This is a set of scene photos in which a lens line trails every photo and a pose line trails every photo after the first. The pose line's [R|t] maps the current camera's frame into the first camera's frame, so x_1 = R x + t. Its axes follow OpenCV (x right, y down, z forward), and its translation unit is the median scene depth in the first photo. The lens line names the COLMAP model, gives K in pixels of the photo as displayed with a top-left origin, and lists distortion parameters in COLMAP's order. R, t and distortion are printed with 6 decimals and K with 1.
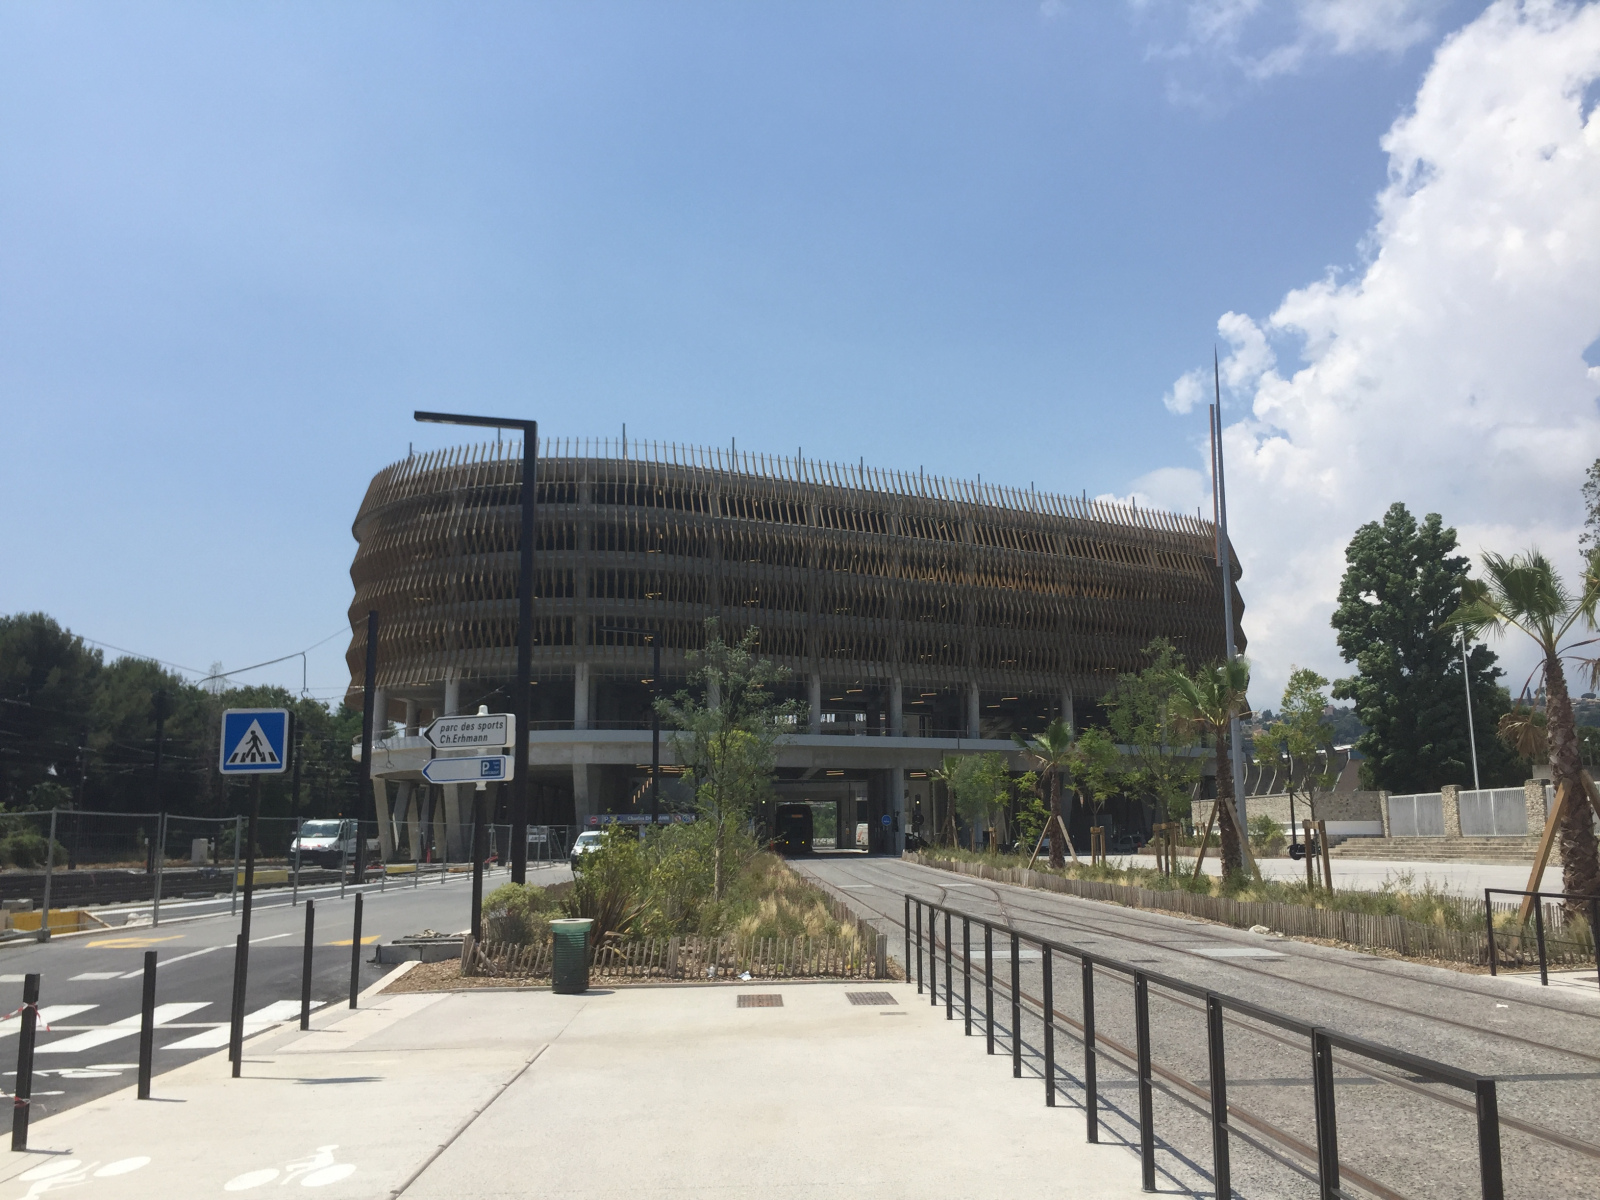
lens RADIAL K [[1360.6, 0, 807.4], [0, 1360.6, 597.2], [0, 0, 1]] dist [0.057029, -0.091339]
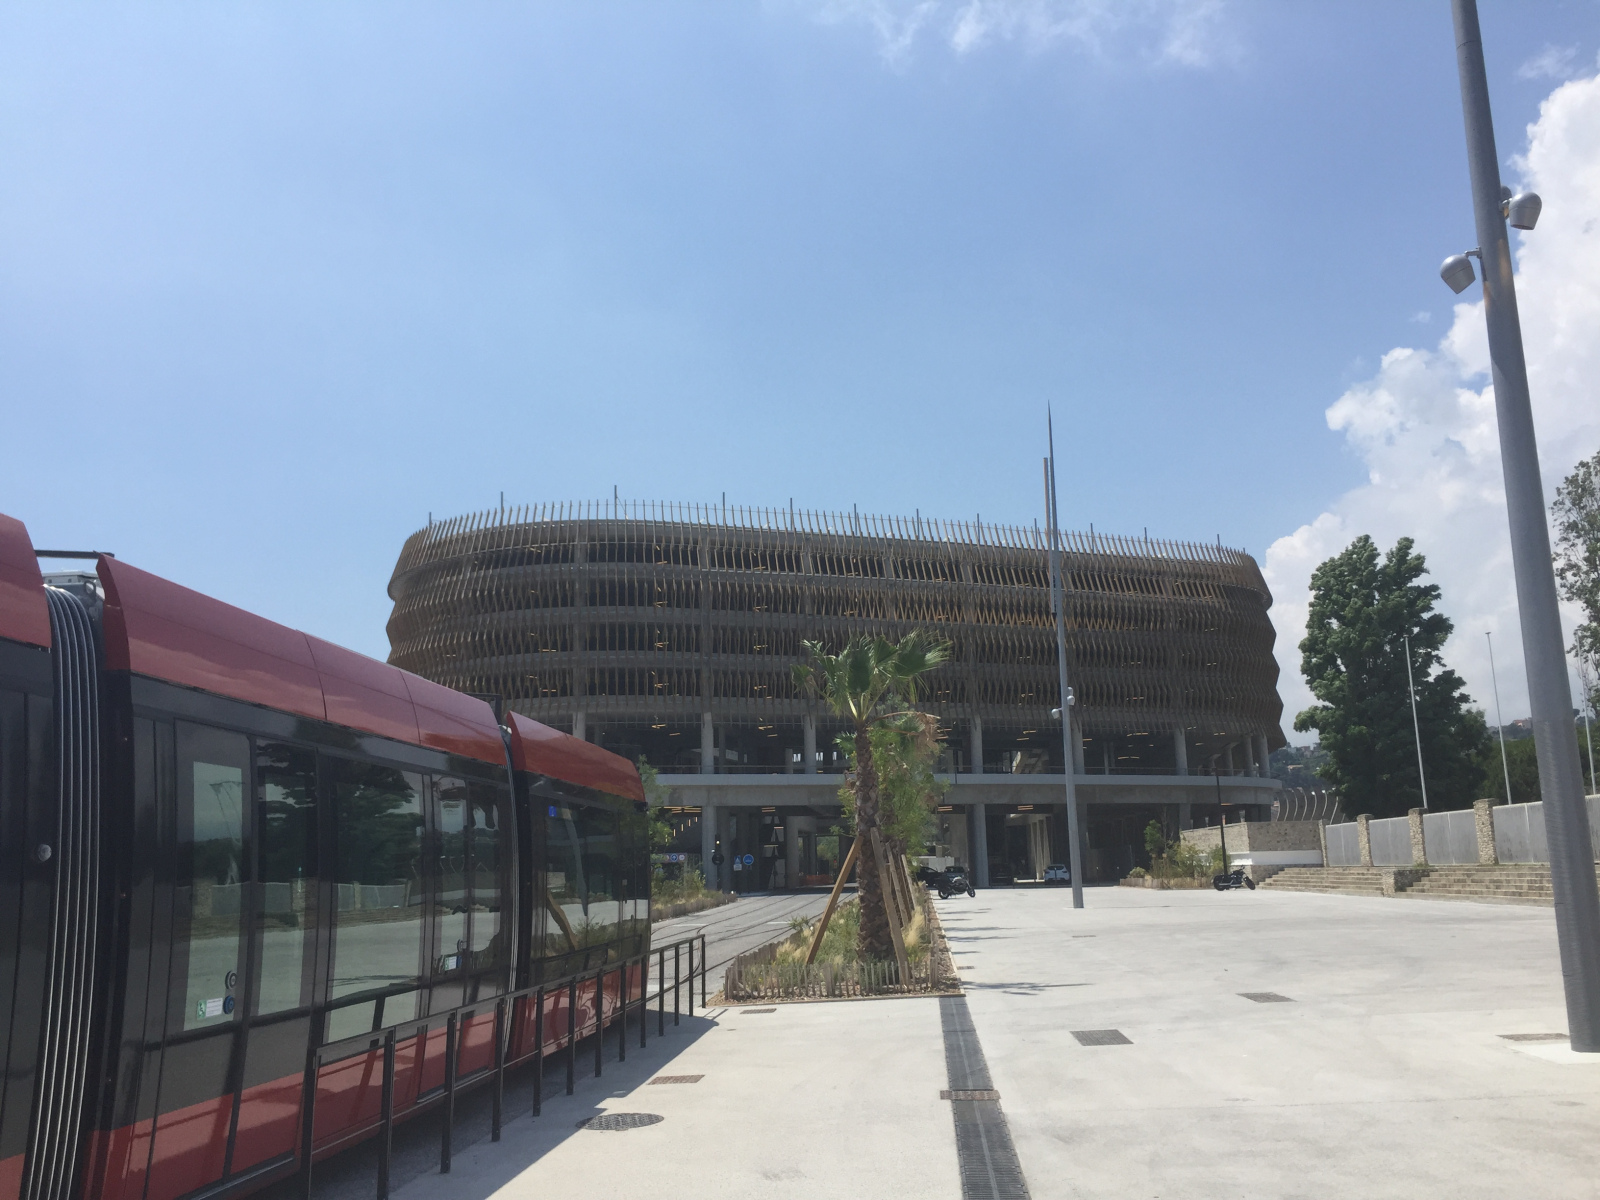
lens RADIAL K [[1360.6, 0, 802.0], [0, 1360.6, 602.3], [0, 0, 1]] dist [0.057029, -0.091339]
pose [[0.991871, -0.039620, -0.120922, 0.138467], [0.037397, 0.999088, -0.020607, -0.009297], [0.121628, 0.015917, 0.992448, -0.035248]]
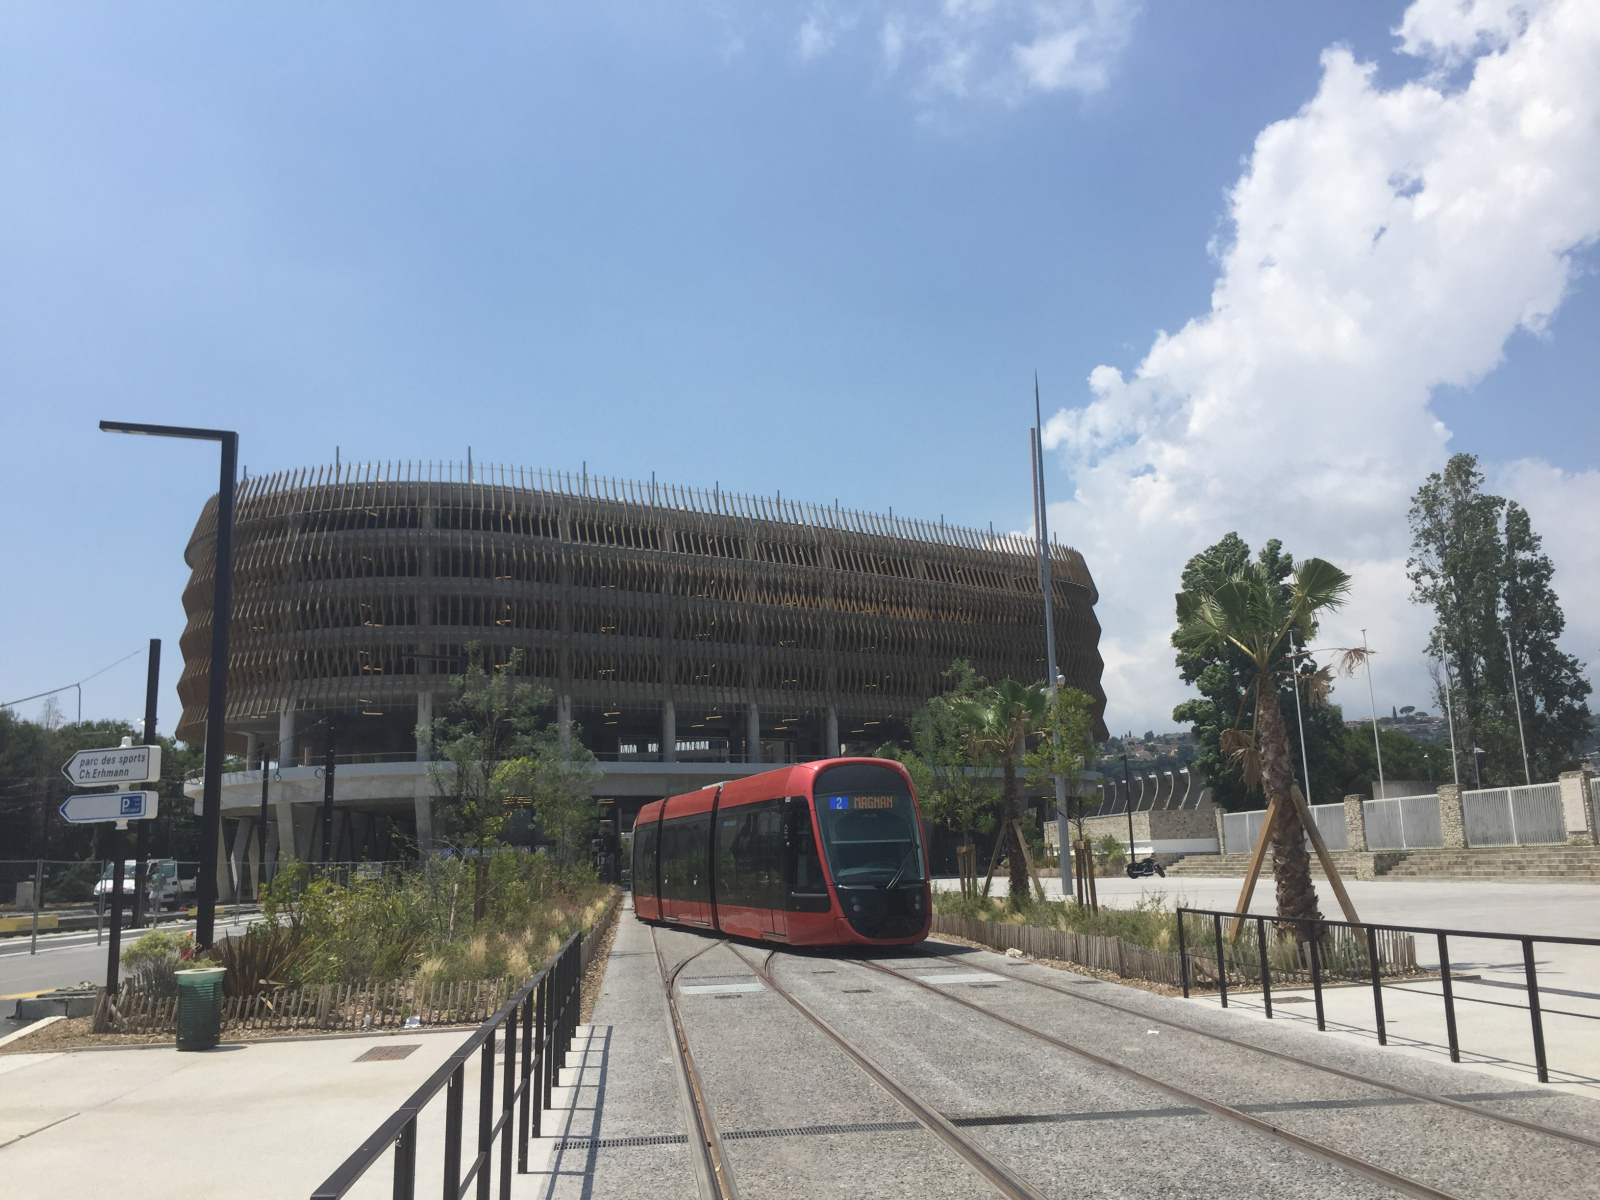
lens RADIAL K [[1360.6, 0, 808.3], [0, 1360.6, 604.1], [0, 0, 1]] dist [0.057029, -0.091339]
pose [[0.996446, -0.005657, 0.084043, 0.025146], [0.006883, 0.999874, -0.014297, 0.001144], [-0.083951, 0.014824, 0.996360, 0.007284]]
